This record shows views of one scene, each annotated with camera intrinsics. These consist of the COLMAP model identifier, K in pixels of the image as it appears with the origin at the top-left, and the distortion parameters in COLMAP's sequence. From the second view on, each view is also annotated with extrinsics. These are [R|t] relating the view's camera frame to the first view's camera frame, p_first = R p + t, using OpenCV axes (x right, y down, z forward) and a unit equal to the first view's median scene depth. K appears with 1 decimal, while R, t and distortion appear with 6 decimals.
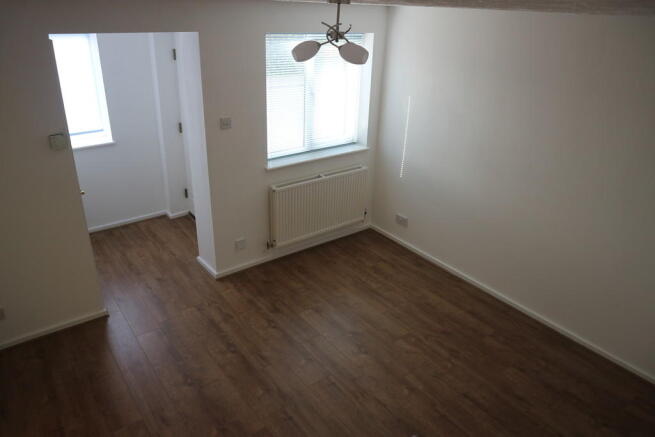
lens RADIAL K [[457.1, 0, 327.5], [0, 457.1, 218.5], [0, 0, 1]] dist [-0.115531, 0.069485]
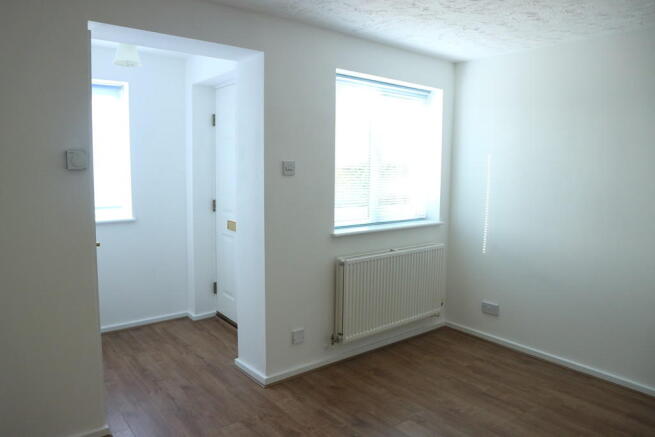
lens RADIAL K [[457.1, 0, 327.5], [0, 457.1, 218.5], [0, 0, 1]] dist [-0.115531, 0.069485]
pose [[0.999629, -0.023655, 0.013469, -0.147760], [0.026703, 0.948194, -0.316569, 0.108723], [-0.005282, 0.316811, 0.948474, 0.236689]]
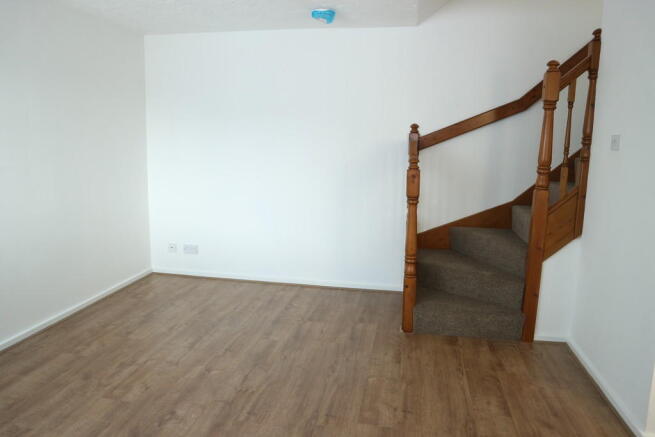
lens RADIAL K [[457.1, 0, 327.5], [0, 457.1, 218.5], [0, 0, 1]] dist [-0.115531, 0.069485]
pose [[-0.664961, -0.177888, 0.725384, -0.412074], [0.279710, 0.841228, 0.462708, -0.162963], [-0.692523, 0.510580, -0.509627, 0.822422]]
